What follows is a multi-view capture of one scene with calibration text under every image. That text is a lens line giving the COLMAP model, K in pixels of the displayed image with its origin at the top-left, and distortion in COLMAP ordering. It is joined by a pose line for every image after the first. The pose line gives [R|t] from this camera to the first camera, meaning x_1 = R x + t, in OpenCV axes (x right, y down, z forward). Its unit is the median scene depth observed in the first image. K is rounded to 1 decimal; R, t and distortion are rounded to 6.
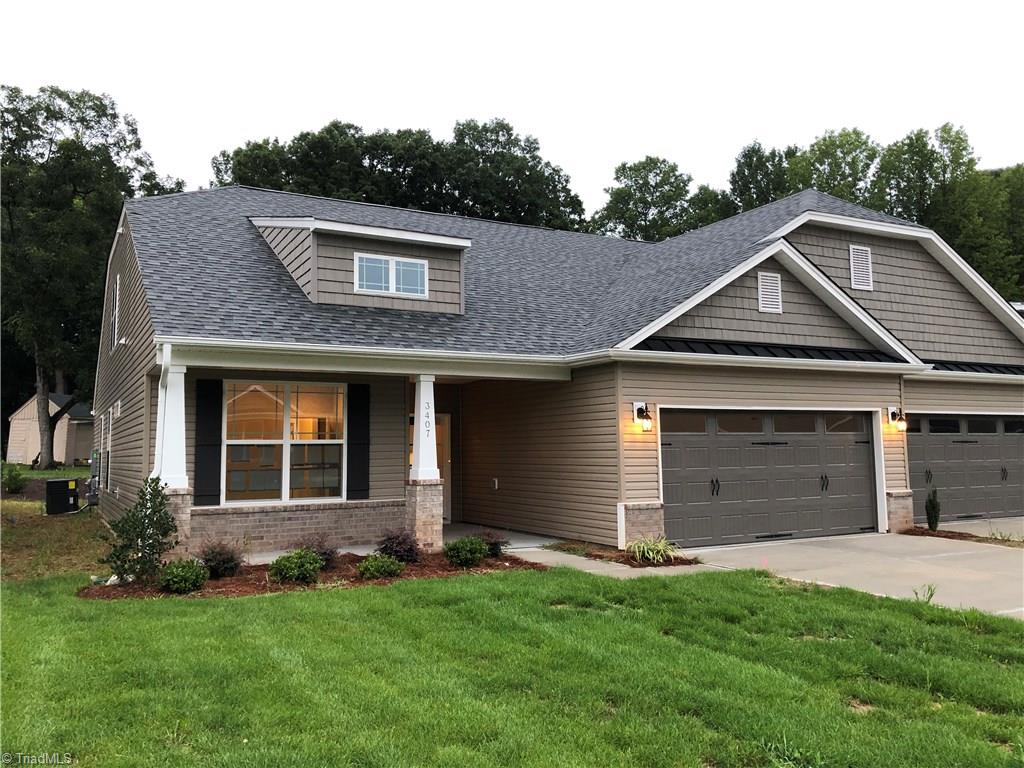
lens RADIAL K [[837.8, 0, 508.2], [0, 837.8, 373.1], [0, 0, 1]] dist [0.029150, -0.005521]
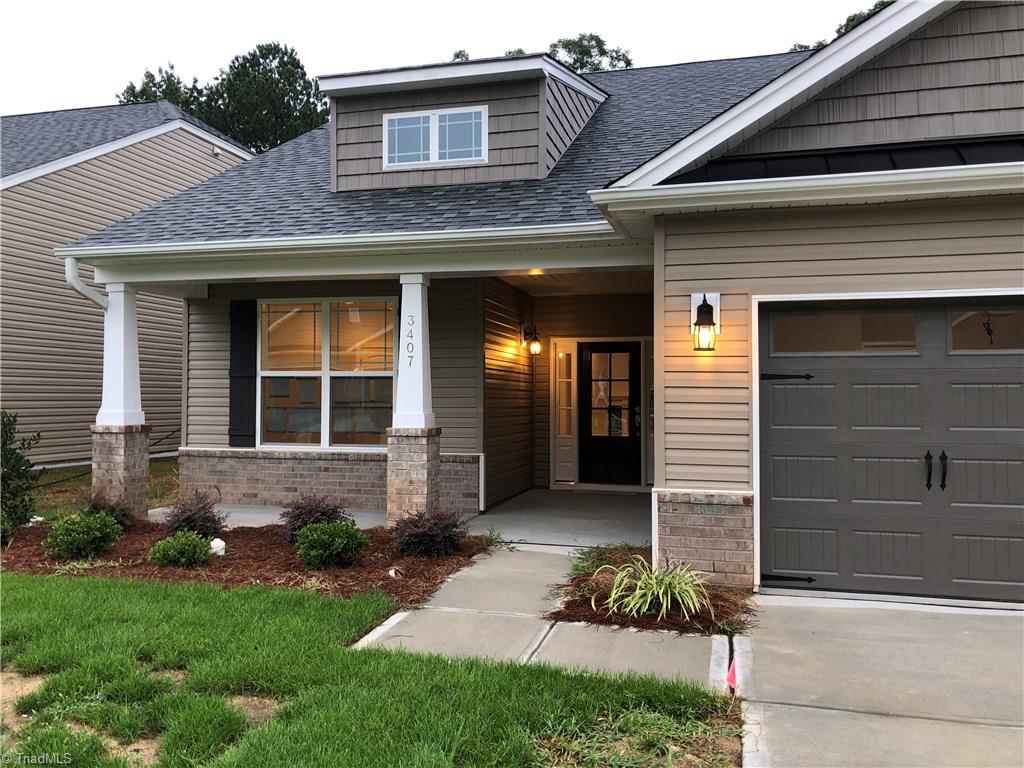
lens RADIAL K [[837.8, 0, 508.2], [0, 837.8, 373.1], [0, 0, 1]] dist [0.029150, -0.005521]
pose [[0.730559, -0.003099, -0.682843, 0.408017], [0.054557, 0.997058, 0.053844, 0.048622], [0.680667, -0.076590, 0.728578, 0.541688]]
